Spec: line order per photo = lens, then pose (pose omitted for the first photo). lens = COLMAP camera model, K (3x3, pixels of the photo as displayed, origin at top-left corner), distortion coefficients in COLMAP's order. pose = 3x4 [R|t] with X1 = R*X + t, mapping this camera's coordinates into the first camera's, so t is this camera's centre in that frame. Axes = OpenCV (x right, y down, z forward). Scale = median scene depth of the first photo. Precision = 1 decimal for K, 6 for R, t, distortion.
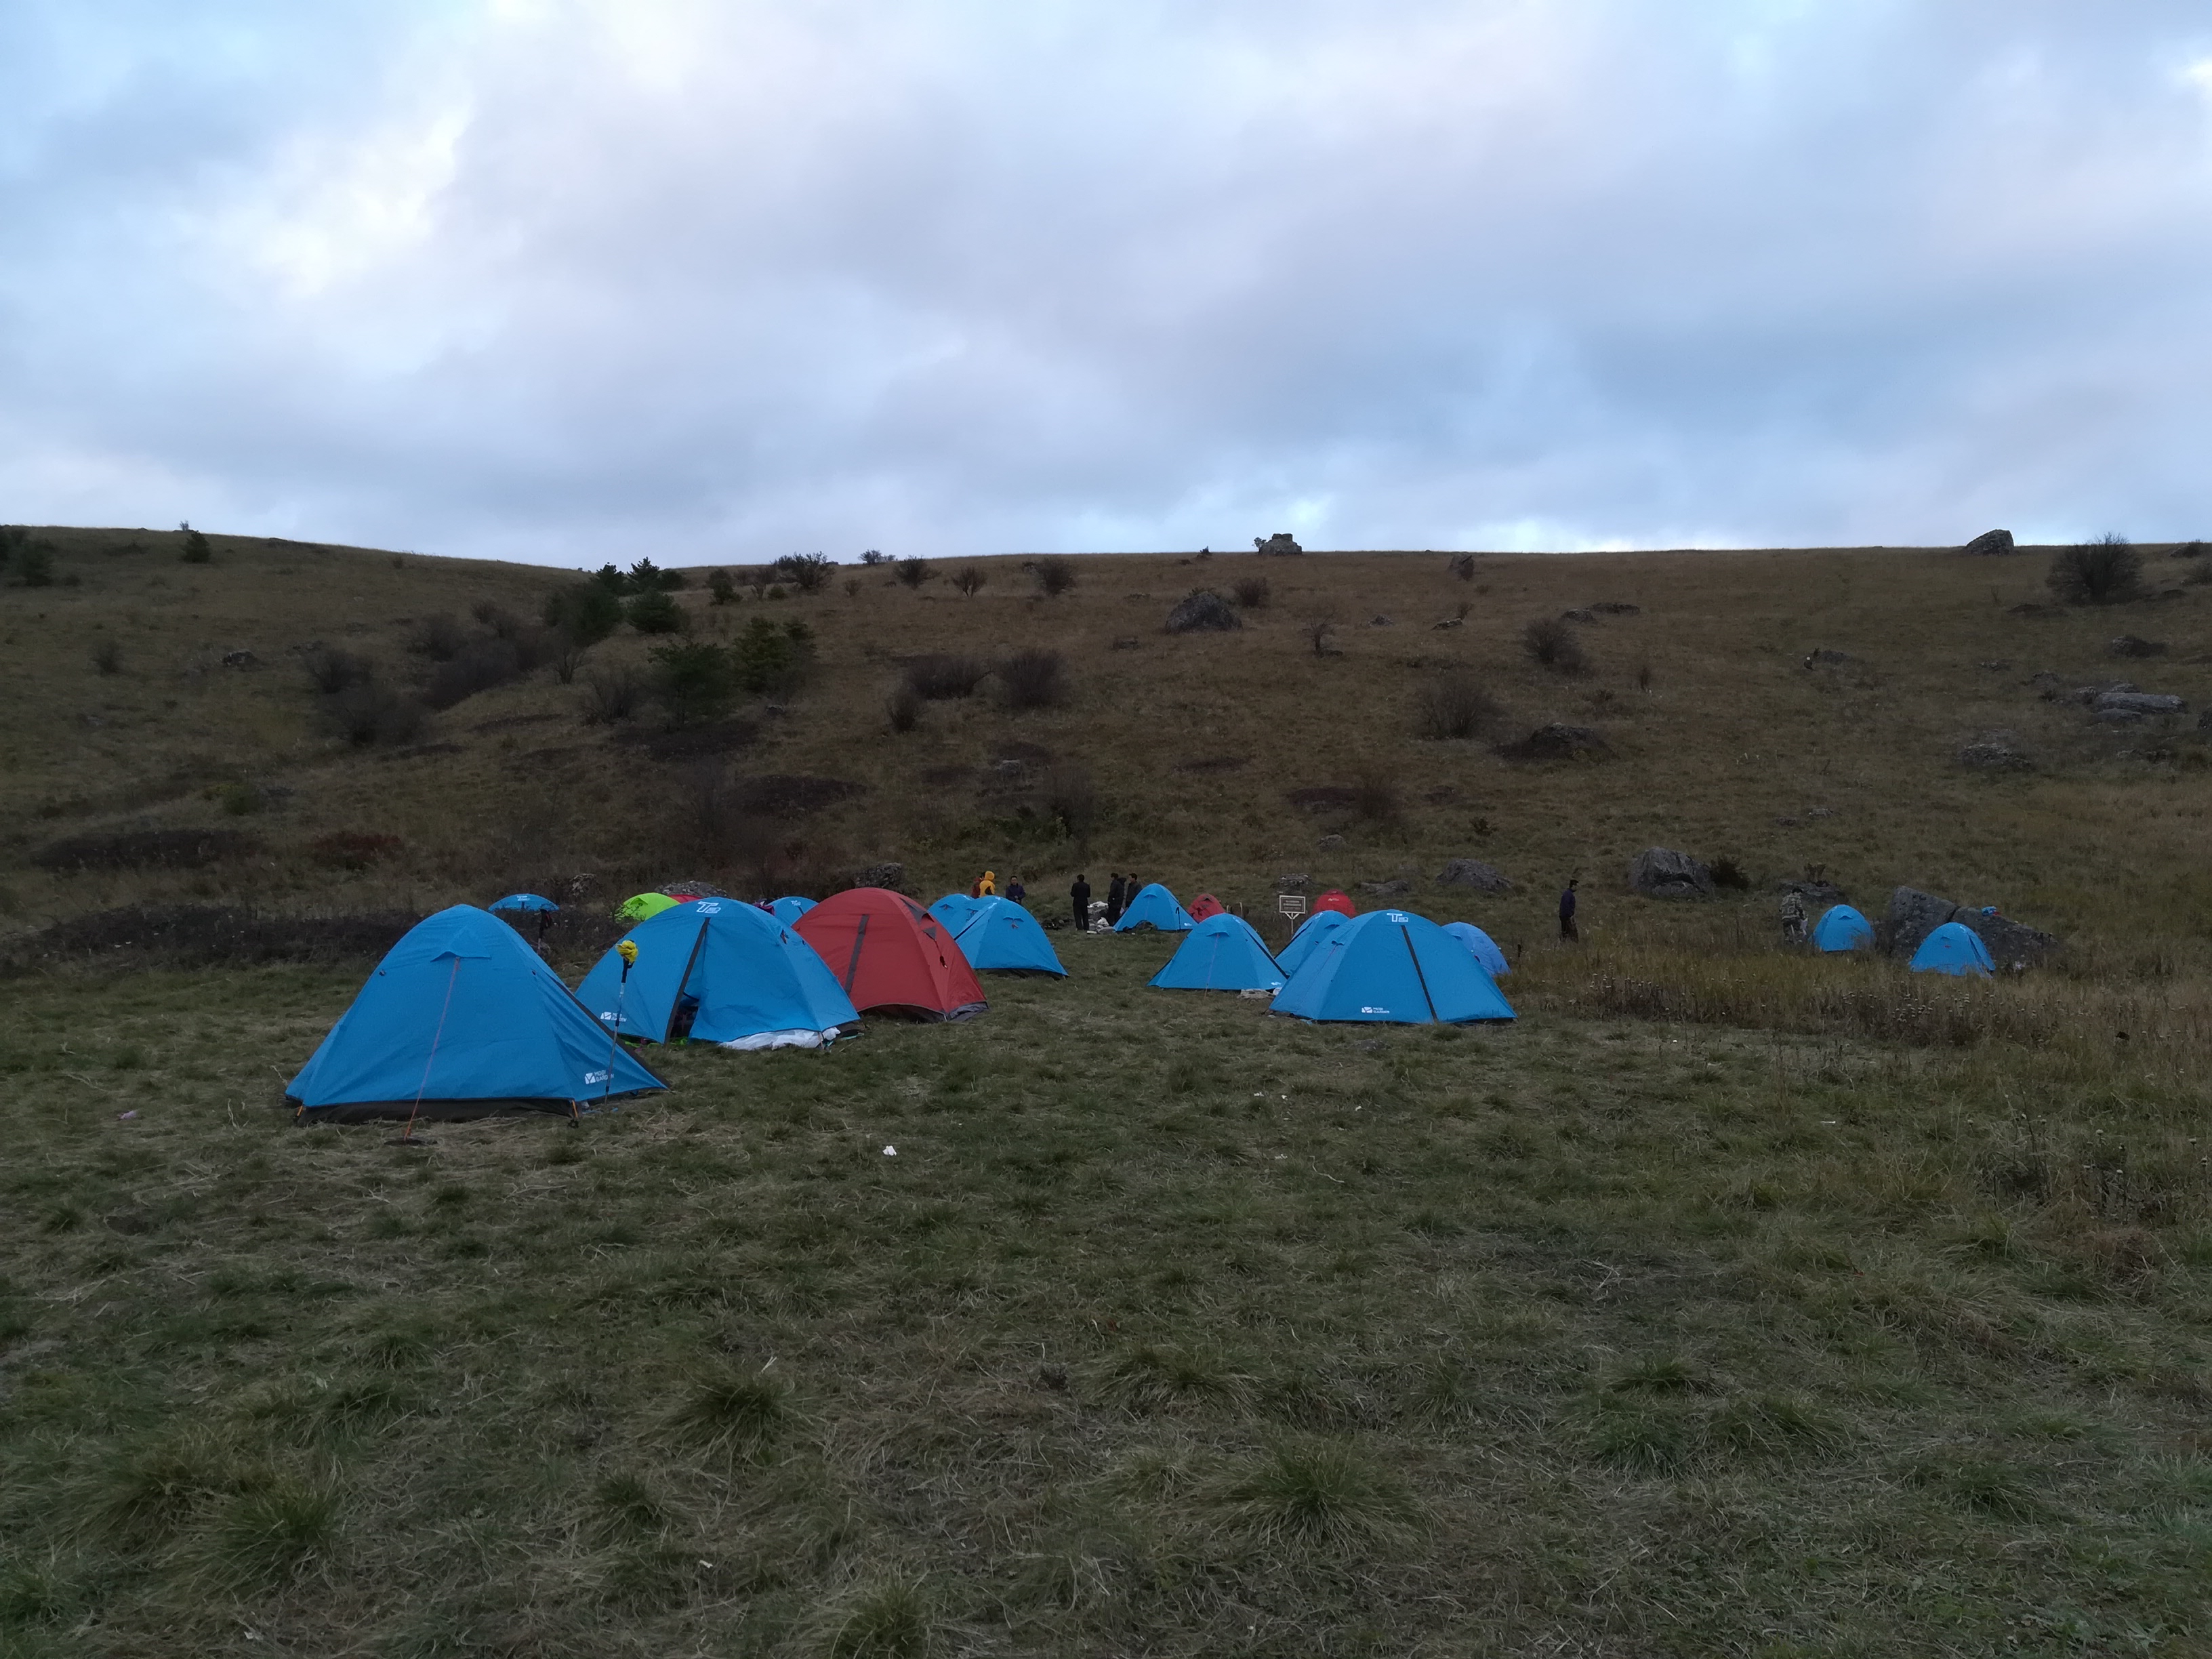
lens RADIAL K [[1672.7, 0, 1109.6], [0, 1672.7, 836.3], [0, 0, 1]] dist [0.003223, -0.011022]
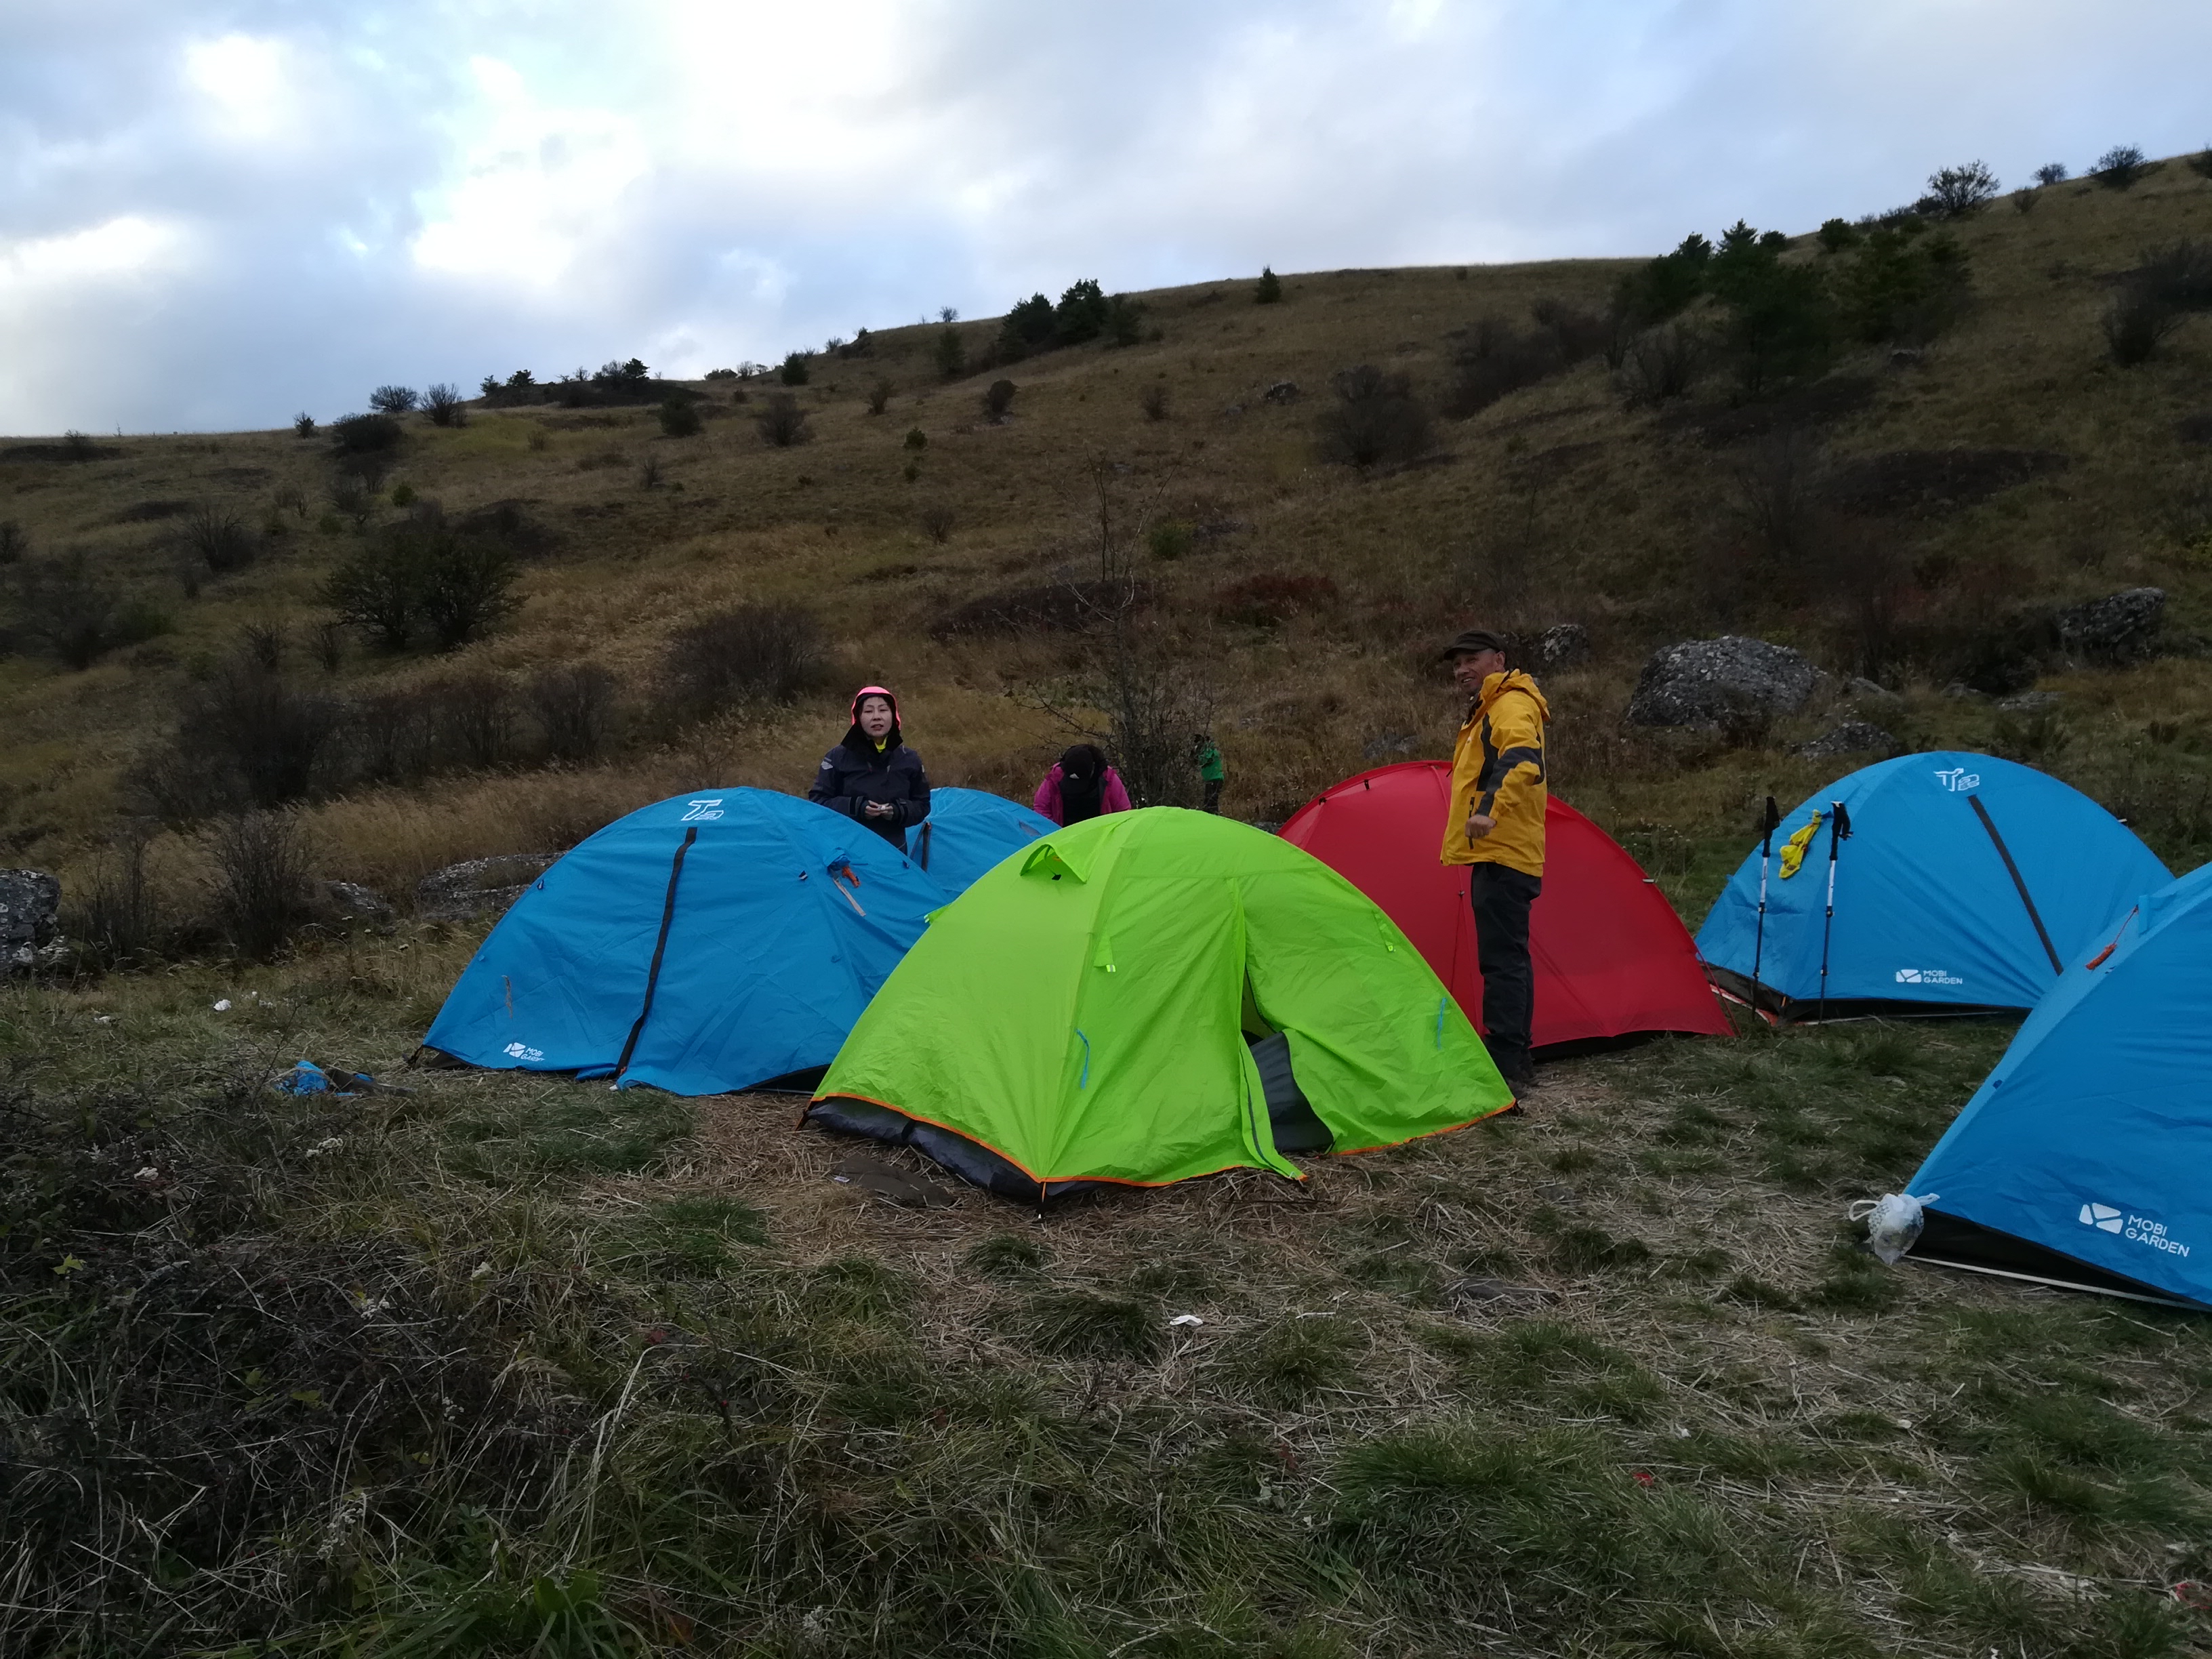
lens RADIAL K [[1672.7, 0, 1110.7], [0, 1672.7, 843.4], [0, 0, 1]] dist [0.003223, -0.011022]
pose [[0.803597, 0.049657, -0.593099, -0.054654], [0.046694, 0.988182, 0.146002, 0.002724], [0.593339, -0.145021, 0.791781, 0.285477]]
